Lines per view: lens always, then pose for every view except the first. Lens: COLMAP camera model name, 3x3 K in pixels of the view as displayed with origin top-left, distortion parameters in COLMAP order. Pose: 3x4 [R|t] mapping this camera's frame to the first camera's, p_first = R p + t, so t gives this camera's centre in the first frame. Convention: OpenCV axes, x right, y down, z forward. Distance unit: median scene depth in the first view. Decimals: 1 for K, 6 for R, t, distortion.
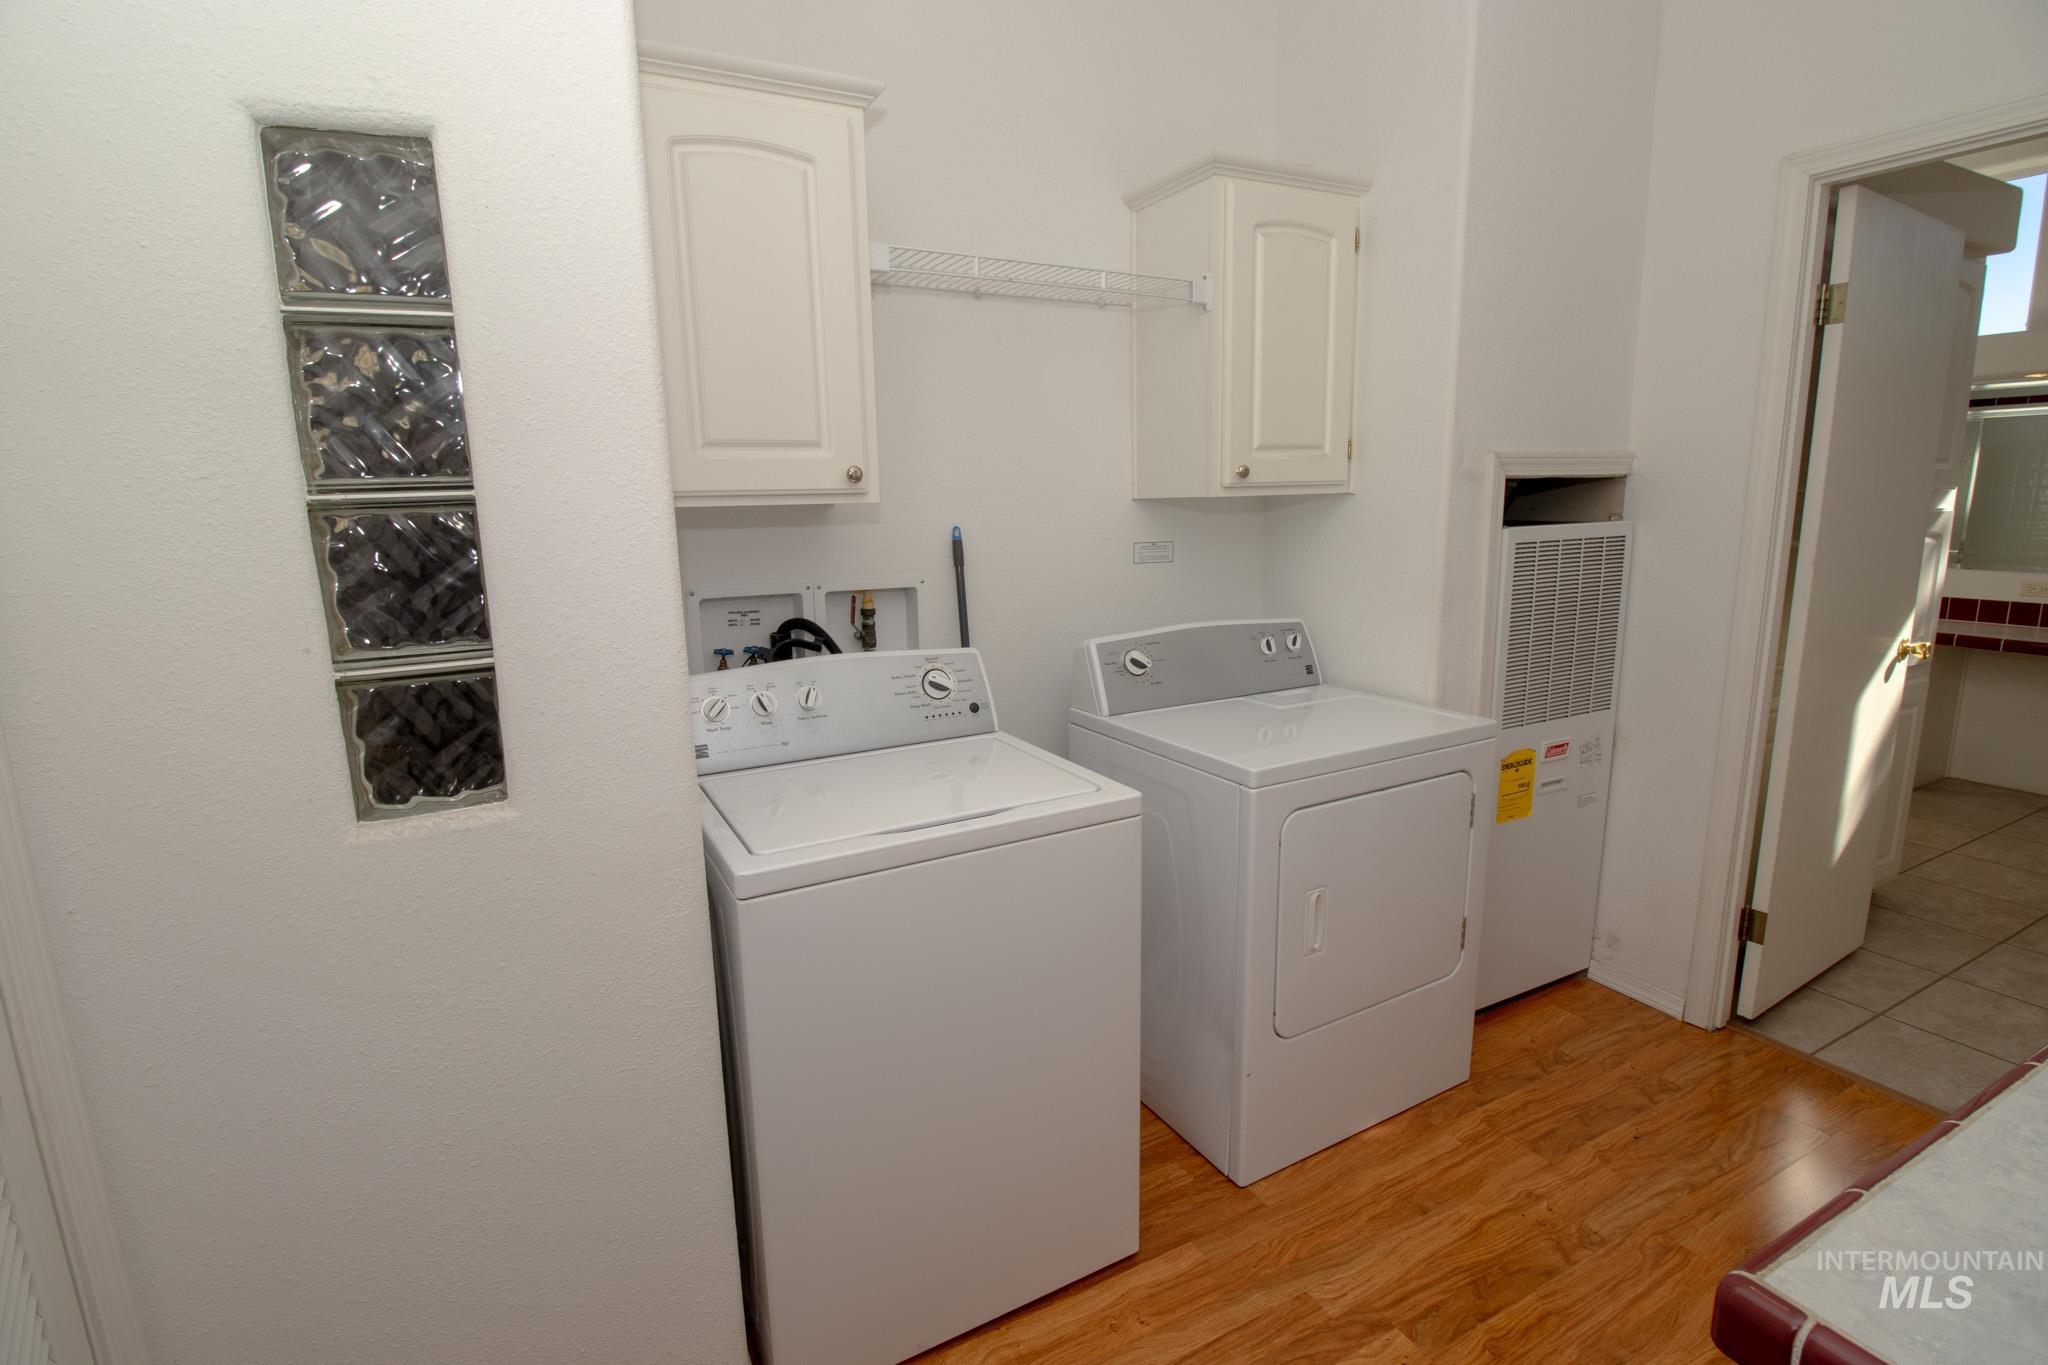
lens RADIAL K [[987.2, 0, 1024.8], [0, 987.2, 696.8], [0, 0, 1]] dist [0.000823, -0.016432]
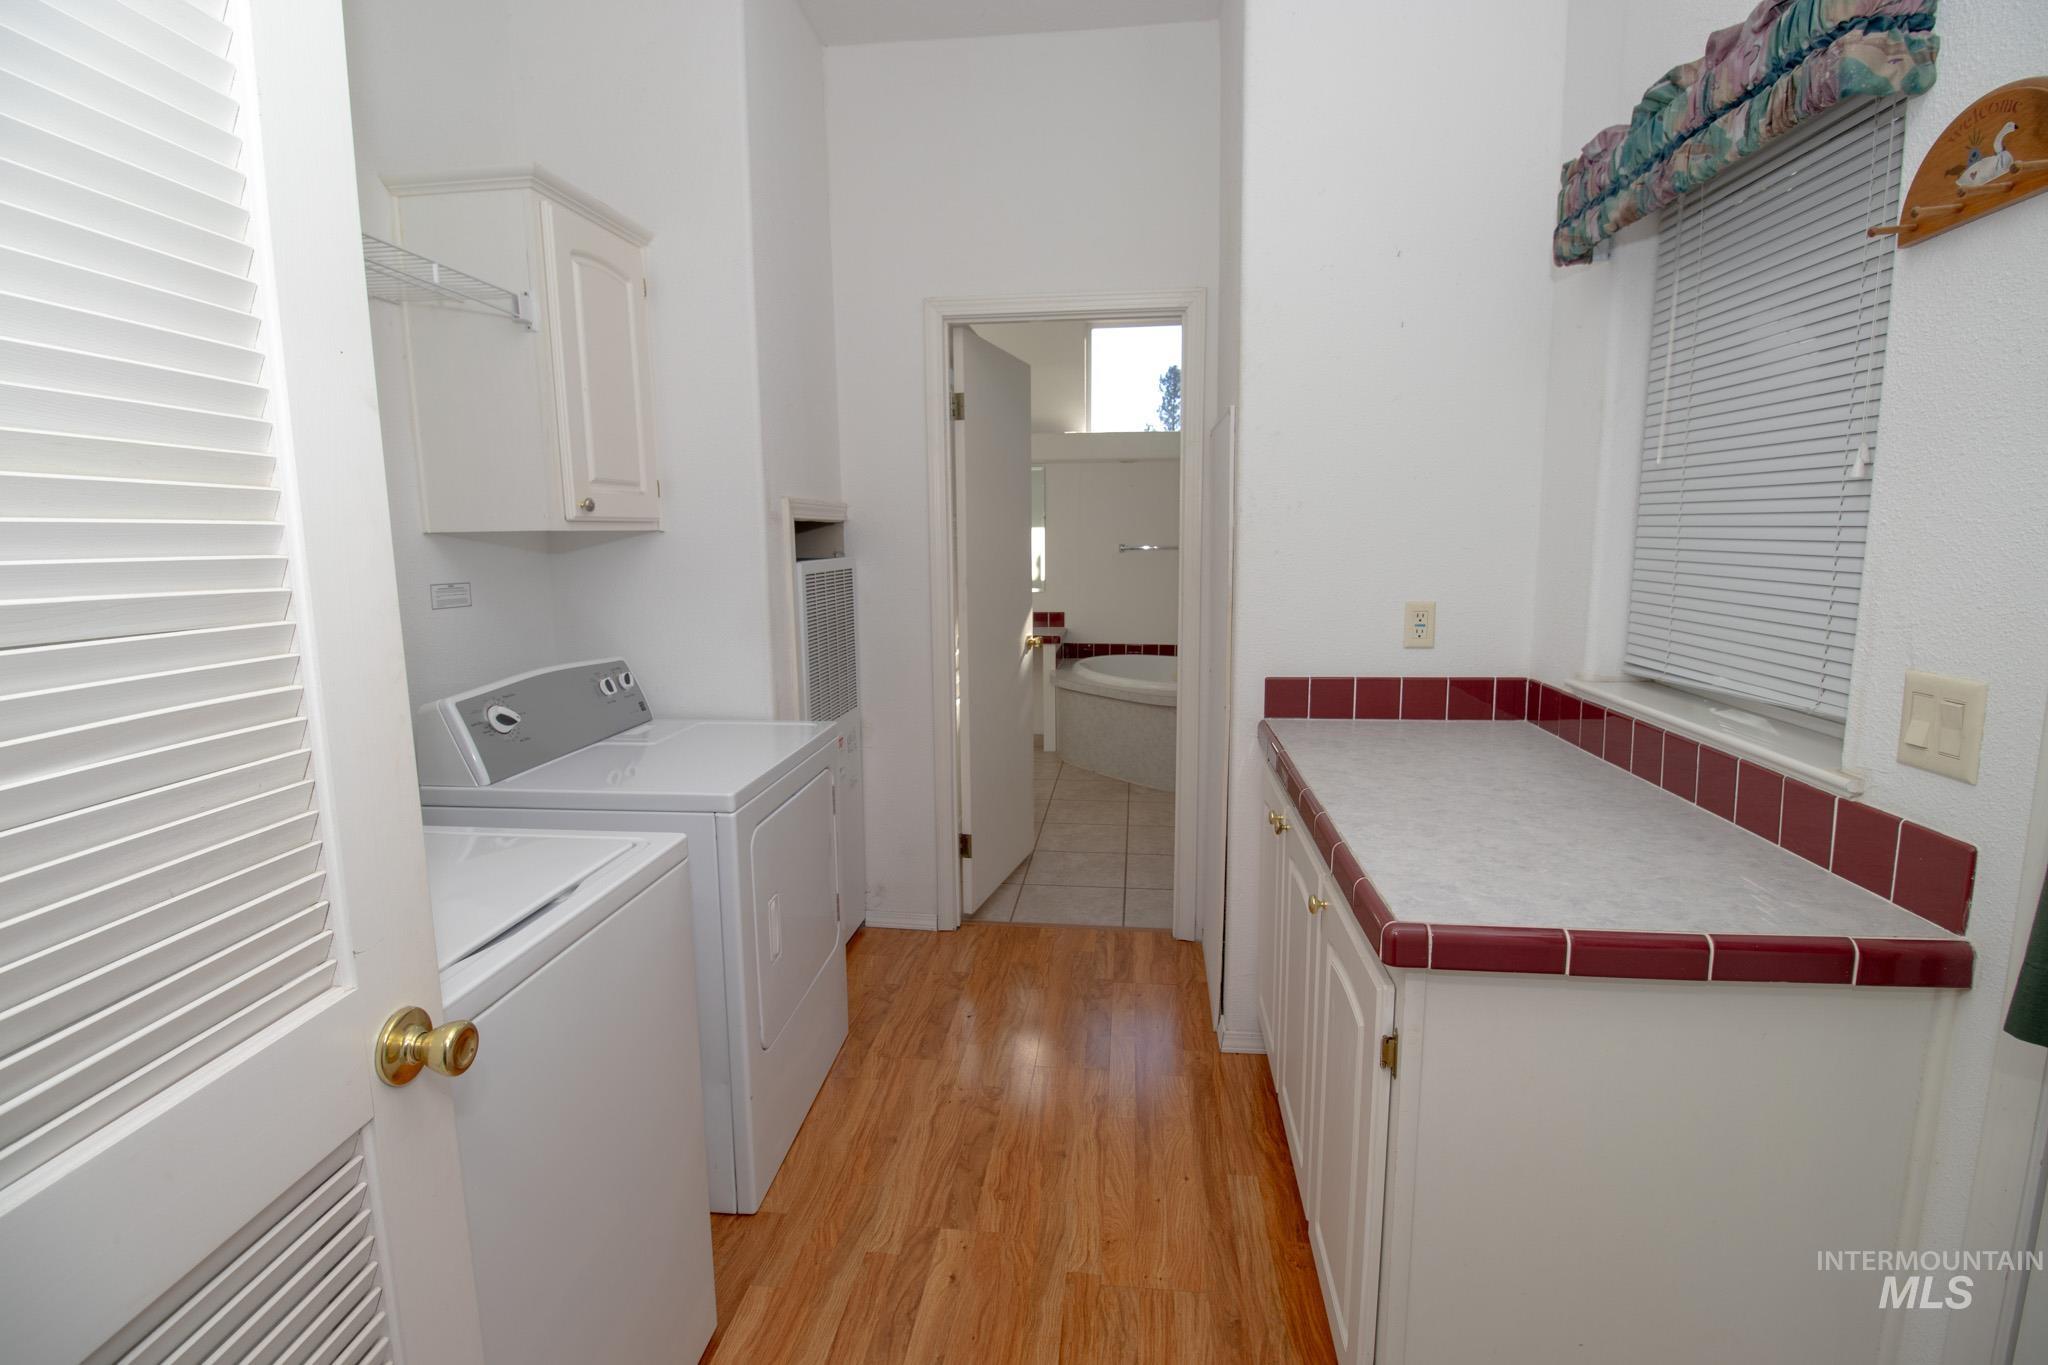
lens RADIAL K [[957.4, 0, 1062.6], [0, 957.4, 692.7], [0, 0, 1]] dist [0.002259, -0.015919]
pose [[0.535802, -0.119820, 0.835798, -0.327537], [0.163198, 0.985910, 0.036719, -0.008081], [-0.828421, 0.116727, 0.547807, 0.133704]]
